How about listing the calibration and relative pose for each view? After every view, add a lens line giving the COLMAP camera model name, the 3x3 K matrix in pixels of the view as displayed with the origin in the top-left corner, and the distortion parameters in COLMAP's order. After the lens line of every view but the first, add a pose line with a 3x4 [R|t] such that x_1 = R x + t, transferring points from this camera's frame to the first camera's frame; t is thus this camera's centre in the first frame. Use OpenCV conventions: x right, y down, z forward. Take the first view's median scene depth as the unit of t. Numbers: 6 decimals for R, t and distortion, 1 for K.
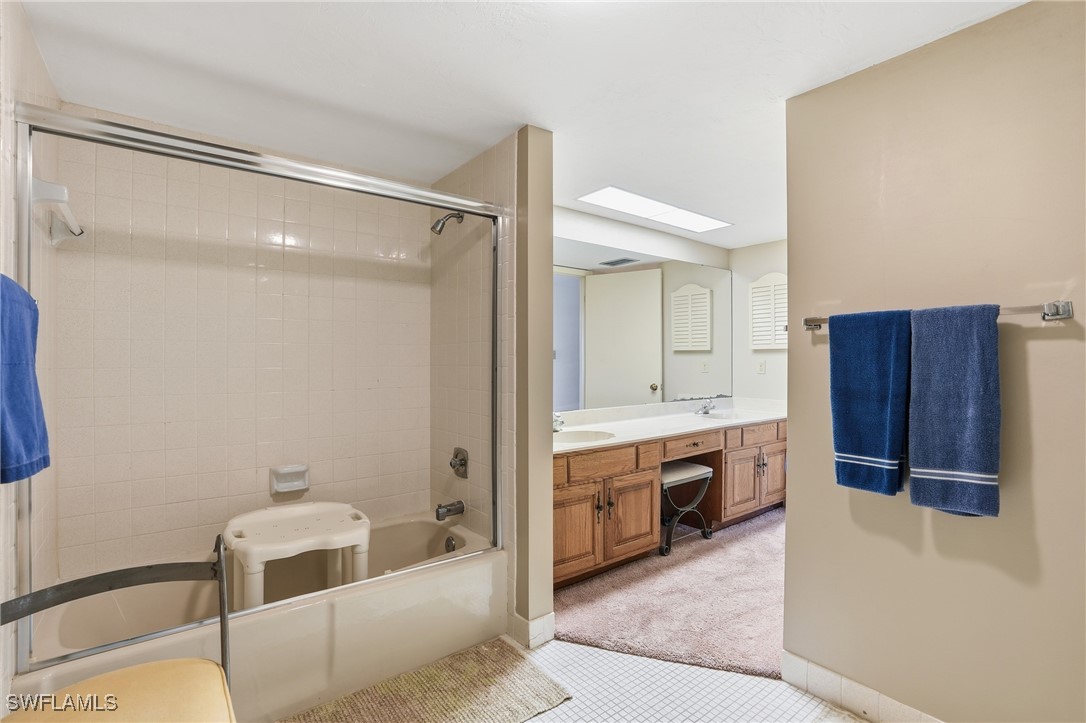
lens RADIAL K [[505.1, 0, 544.3], [0, 505.1, 363.2], [0, 0, 1]] dist [-0.062748, 0.022408]
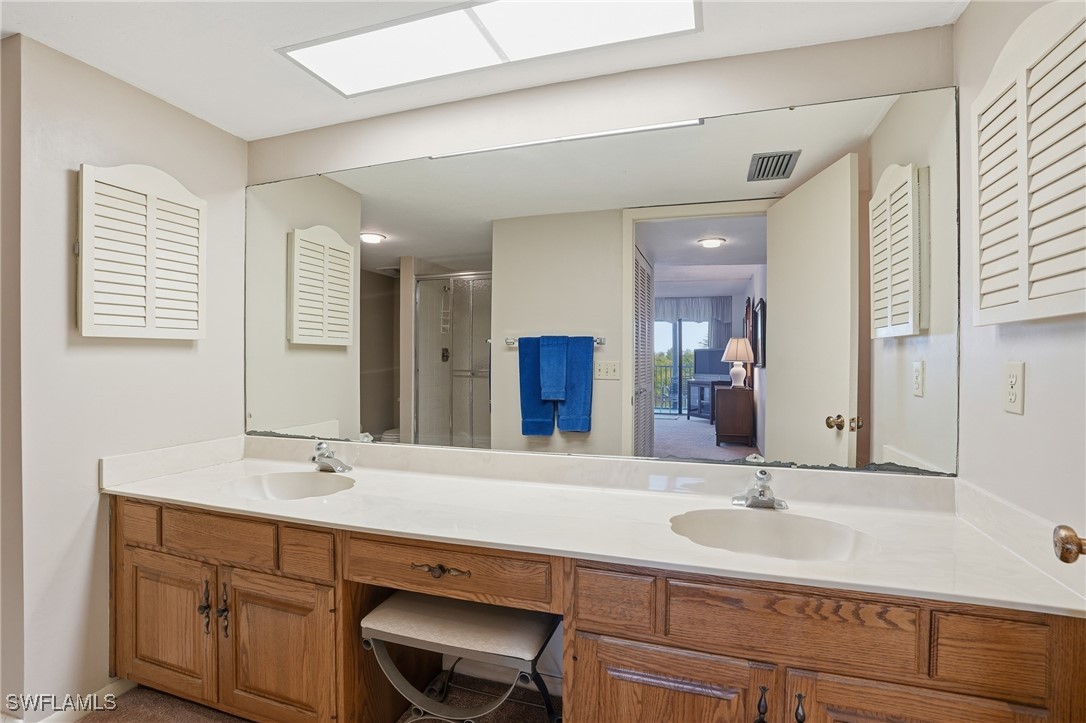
lens RADIAL K [[505.1, 0, 544.3], [0, 505.1, 363.2], [0, 0, 1]] dist [-0.062748, 0.022408]
pose [[0.549716, 0.005294, -0.835335, 0.777165], [-0.003595, 0.999986, 0.003972, -0.008460], [0.835344, 0.000820, 0.549727, 0.965408]]
